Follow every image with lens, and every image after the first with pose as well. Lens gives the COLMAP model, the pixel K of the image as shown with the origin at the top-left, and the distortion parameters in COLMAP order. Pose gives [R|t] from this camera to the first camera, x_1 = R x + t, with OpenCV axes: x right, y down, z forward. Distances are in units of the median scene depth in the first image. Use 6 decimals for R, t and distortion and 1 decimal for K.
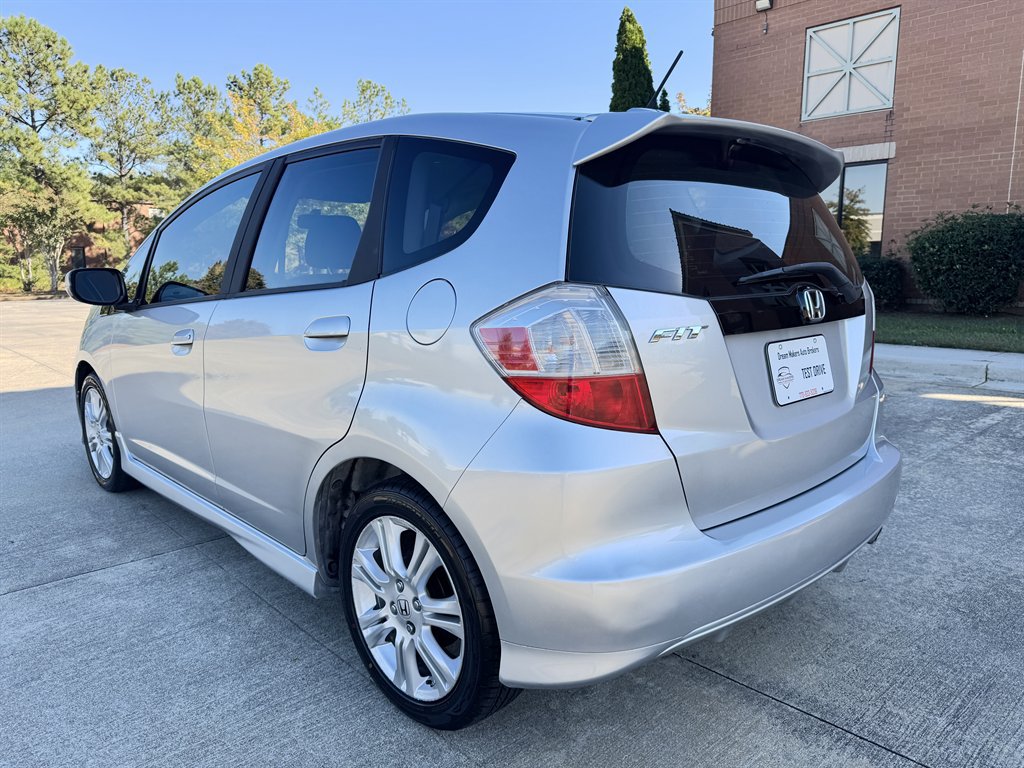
lens RADIAL K [[723.6, 0, 519.4], [0, 723.6, 393.7], [0, 0, 1]] dist [0.023465, -0.026723]
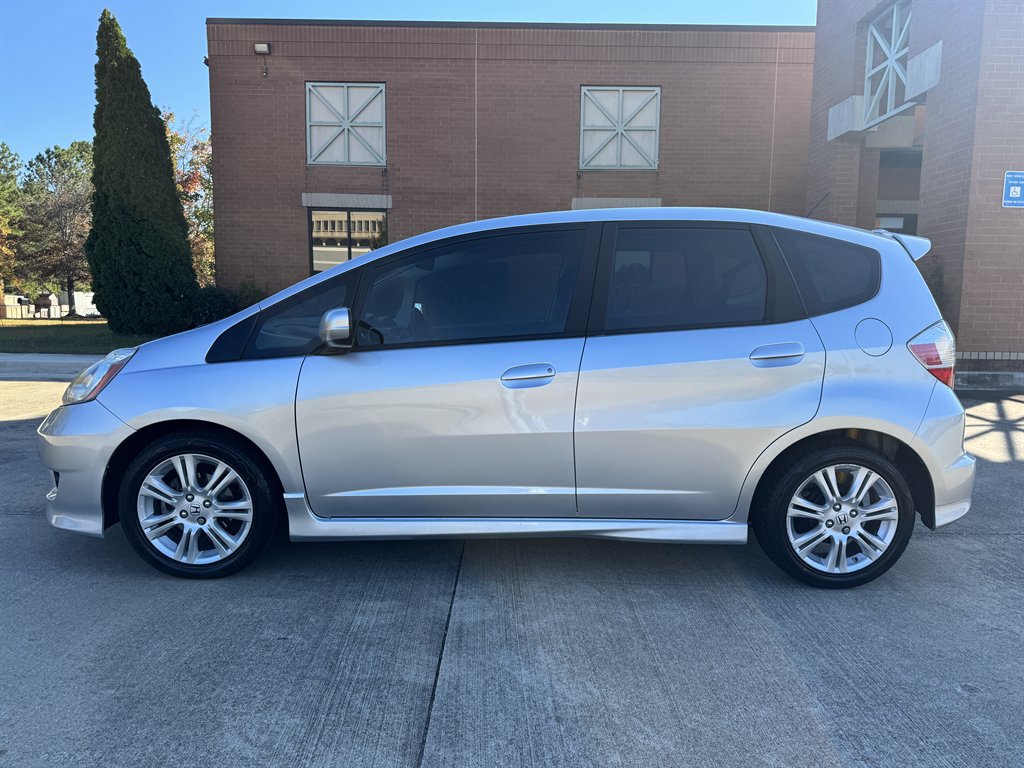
lens RADIAL K [[723.6, 0, 520.2], [0, 723.6, 391.5], [0, 0, 1]] dist [0.023465, -0.026723]
pose [[0.683614, -0.080787, 0.725358, -1.193622], [0.109196, 0.993990, 0.007794, -0.054099], [-0.721628, 0.073878, 0.688327, 0.245843]]
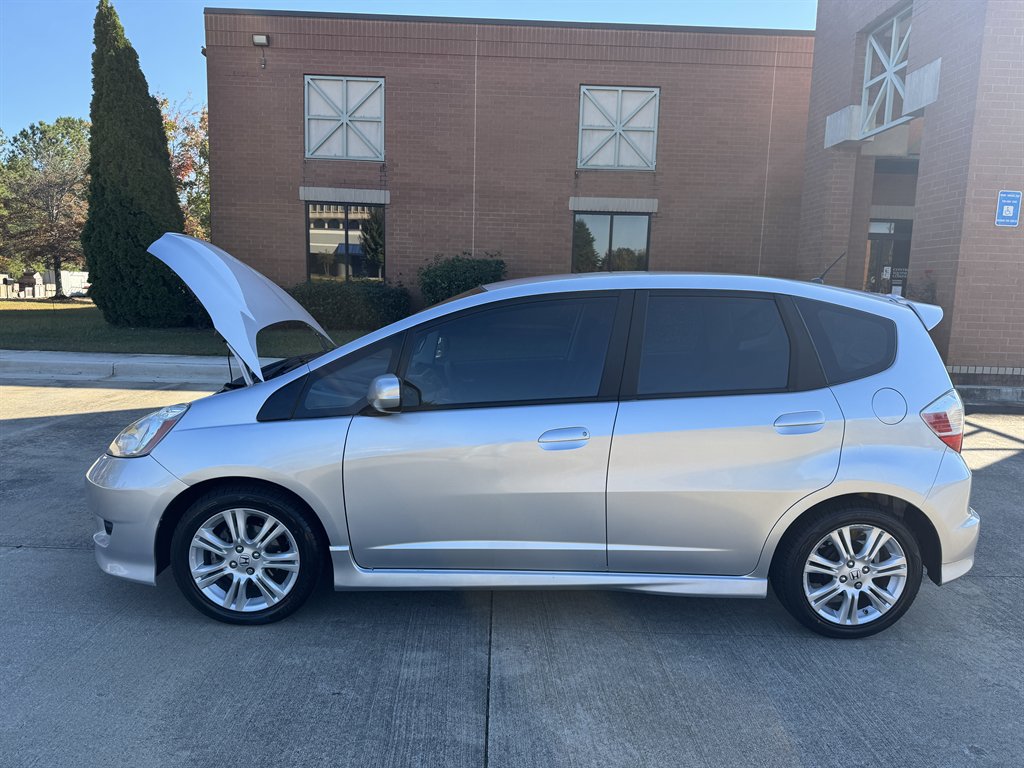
lens RADIAL K [[723.6, 0, 519.0], [0, 723.6, 389.8], [0, 0, 1]] dist [0.023465, -0.026723]
pose [[0.671750, -0.084525, 0.735939, -1.276512], [0.092891, 0.995239, 0.029517, -0.179629], [-0.734930, 0.048535, 0.676404, 0.256539]]
